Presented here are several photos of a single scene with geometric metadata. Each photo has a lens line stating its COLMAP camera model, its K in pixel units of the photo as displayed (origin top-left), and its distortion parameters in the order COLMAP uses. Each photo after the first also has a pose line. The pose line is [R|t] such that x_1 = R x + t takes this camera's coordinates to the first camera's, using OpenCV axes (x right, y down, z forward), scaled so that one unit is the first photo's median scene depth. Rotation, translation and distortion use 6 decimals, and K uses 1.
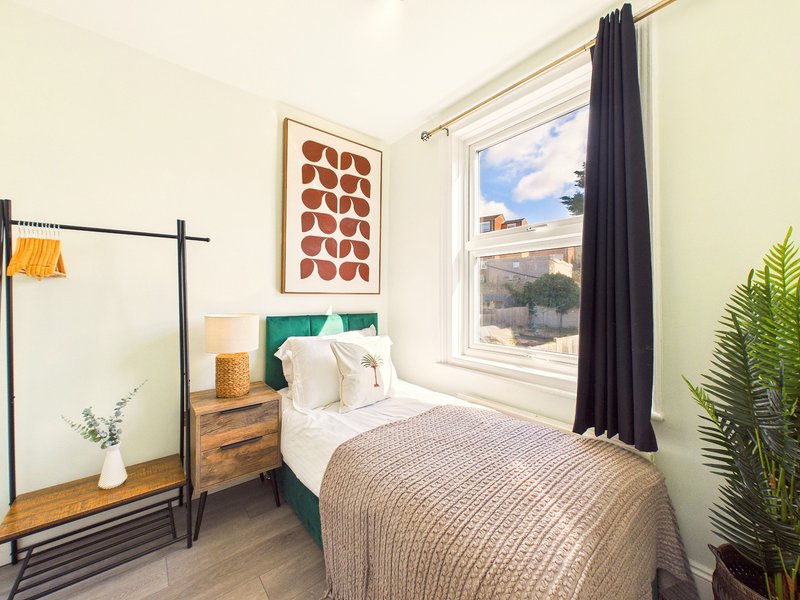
lens RADIAL K [[321.0, 0, 400.9], [0, 321.0, 293.7], [0, 0, 1]] dist [-0.000675, 0.000363]
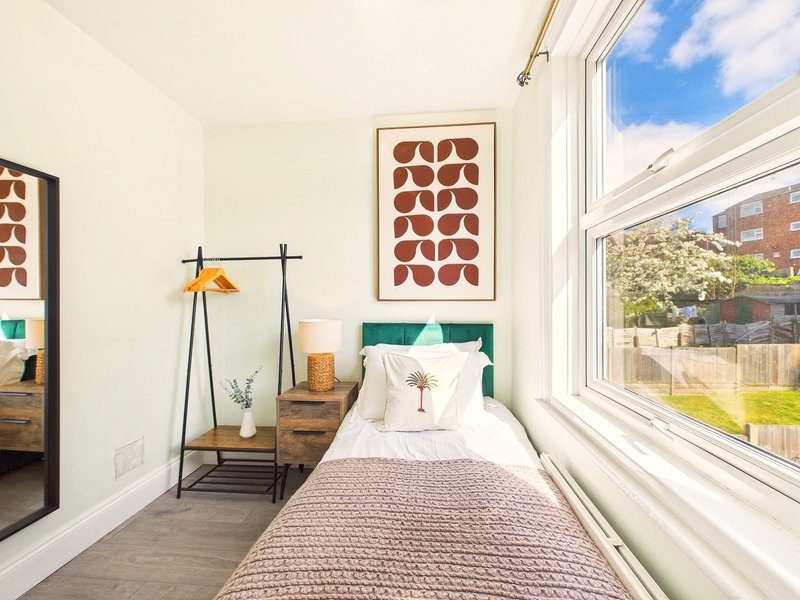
lens RADIAL K [[321.0, 0, 400.4], [0, 321.0, 303.9], [0, 0, 1]] dist [-0.000675, 0.000363]
pose [[0.710577, -0.003360, -0.703611, 0.401433], [0.007748, 0.999965, 0.003050, 0.006077], [0.703576, -0.007619, 0.710579, 0.316582]]
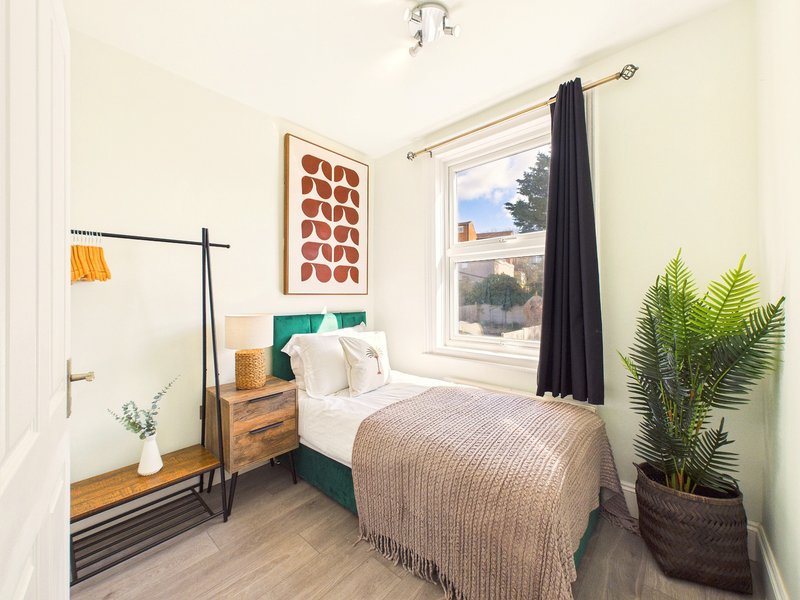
lens RADIAL K [[321.0, 0, 400.3], [0, 321.0, 296.5], [0, 0, 1]] dist [-0.000675, 0.000363]
pose [[0.988189, -0.010165, 0.152901, -0.149371], [0.008806, 0.999916, 0.009563, -0.001592], [-0.152985, -0.008104, 0.988195, -0.135660]]
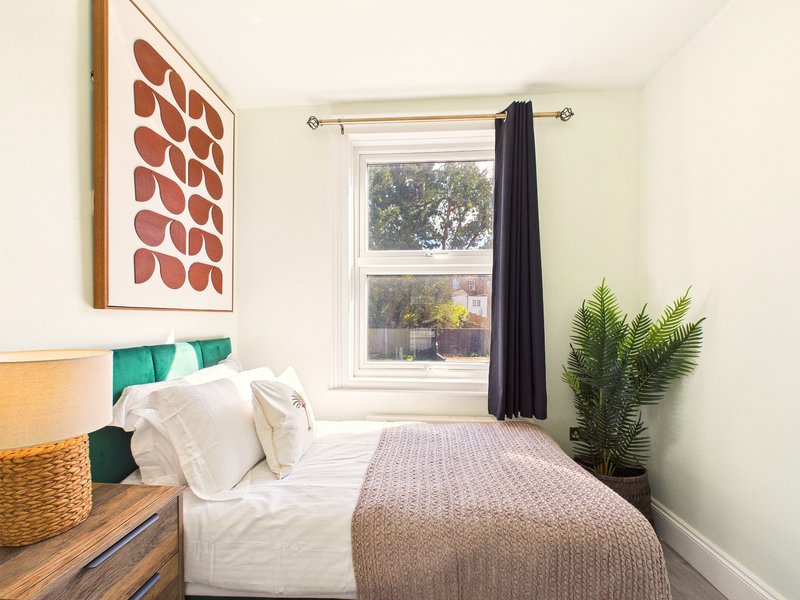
lens RADIAL K [[321.0, 0, 399.8], [0, 321.0, 327.2], [0, 0, 1]] dist [-0.000675, 0.000363]
pose [[0.676208, -0.024313, 0.736310, -0.422128], [-0.007545, 0.999174, 0.039923, 0.005272], [-0.736672, -0.032552, 0.675466, 0.270558]]
